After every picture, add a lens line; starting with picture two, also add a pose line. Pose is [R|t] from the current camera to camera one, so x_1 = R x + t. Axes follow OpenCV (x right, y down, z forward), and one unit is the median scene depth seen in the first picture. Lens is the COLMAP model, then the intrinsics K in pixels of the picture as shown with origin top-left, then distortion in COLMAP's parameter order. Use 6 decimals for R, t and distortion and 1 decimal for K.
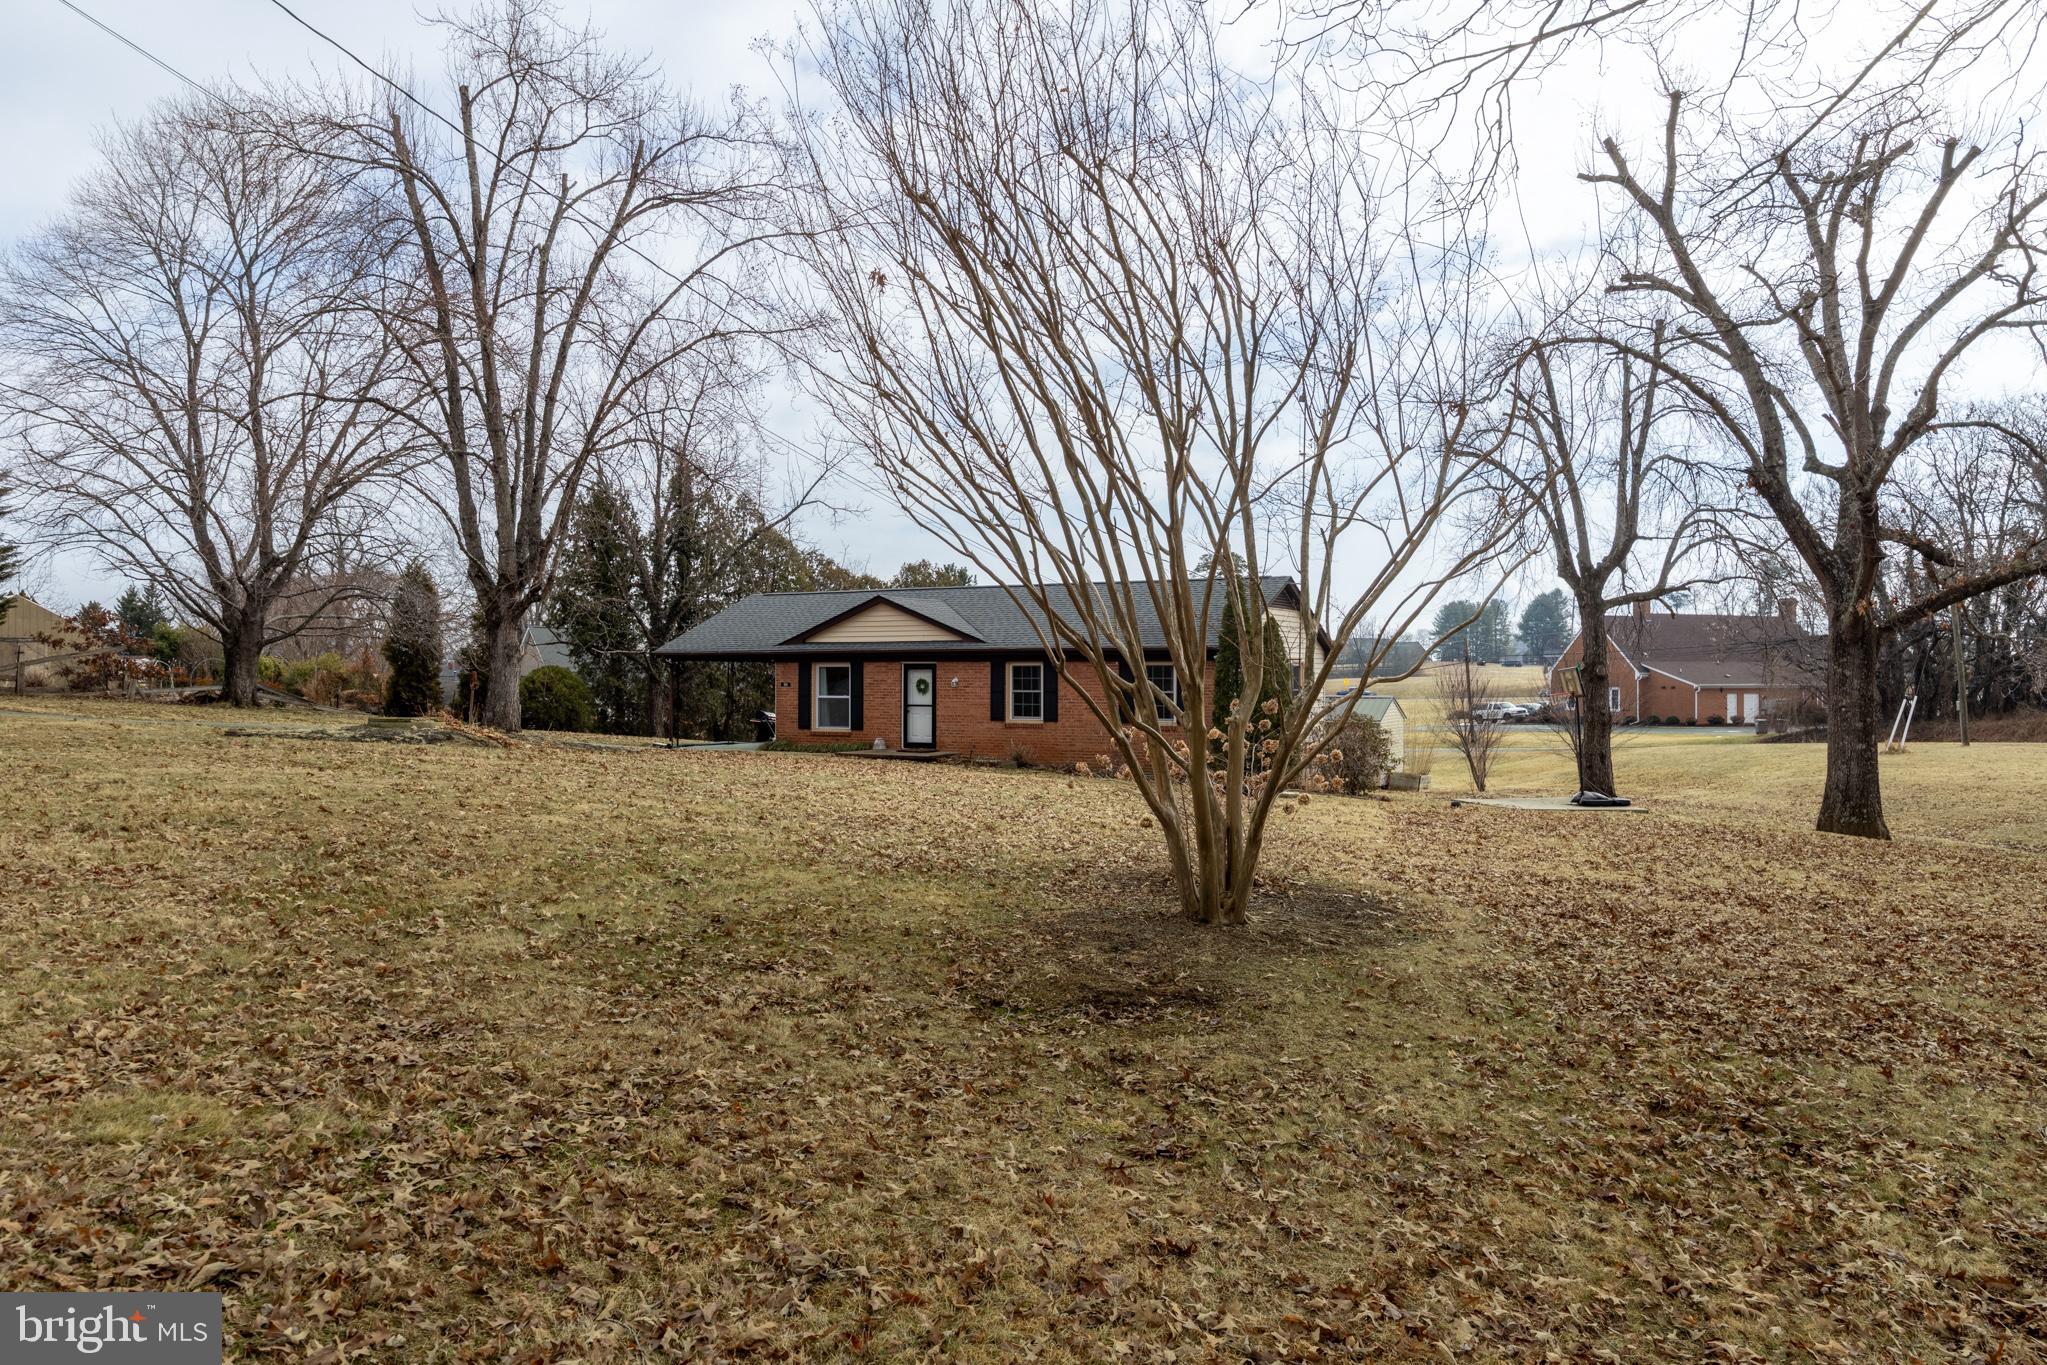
lens RADIAL K [[1421.8, 0, 1023.5], [0, 1421.8, 682.5], [0, 0, 1]] dist [-0.003133, 0.001269]
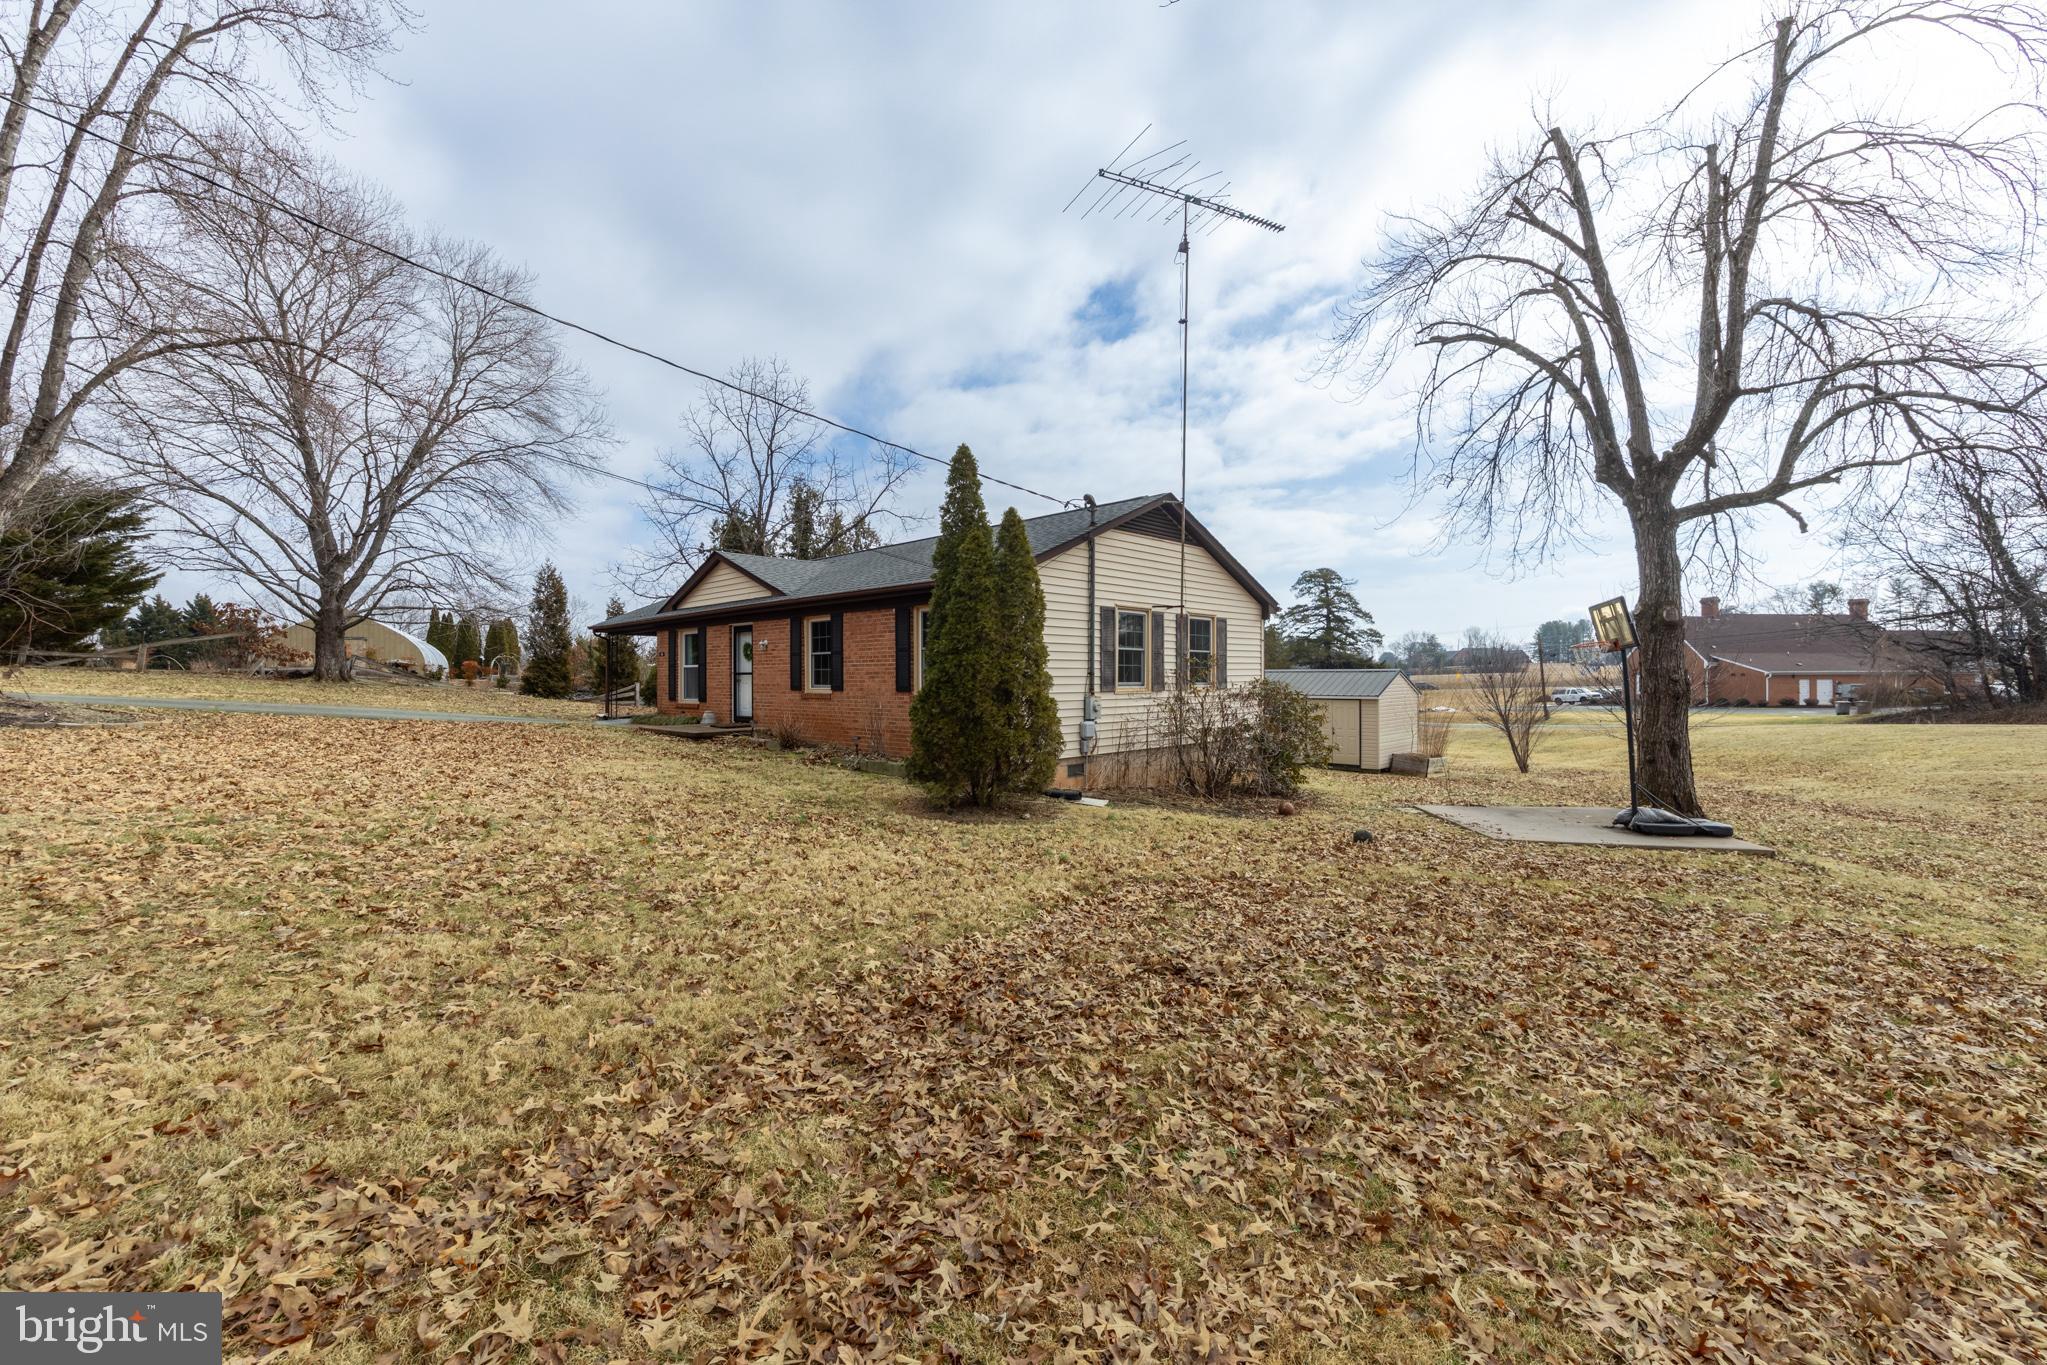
lens RADIAL K [[818.3, 0, 1023.5], [0, 818.3, 682.5], [0, 0, 1]] dist [-0.001461, 0.000234]
pose [[0.960119, -0.003516, -0.279568, 0.225240], [0.003975, 0.999992, 0.001075, 0.021198], [0.279562, -0.002143, 0.960125, 0.554944]]
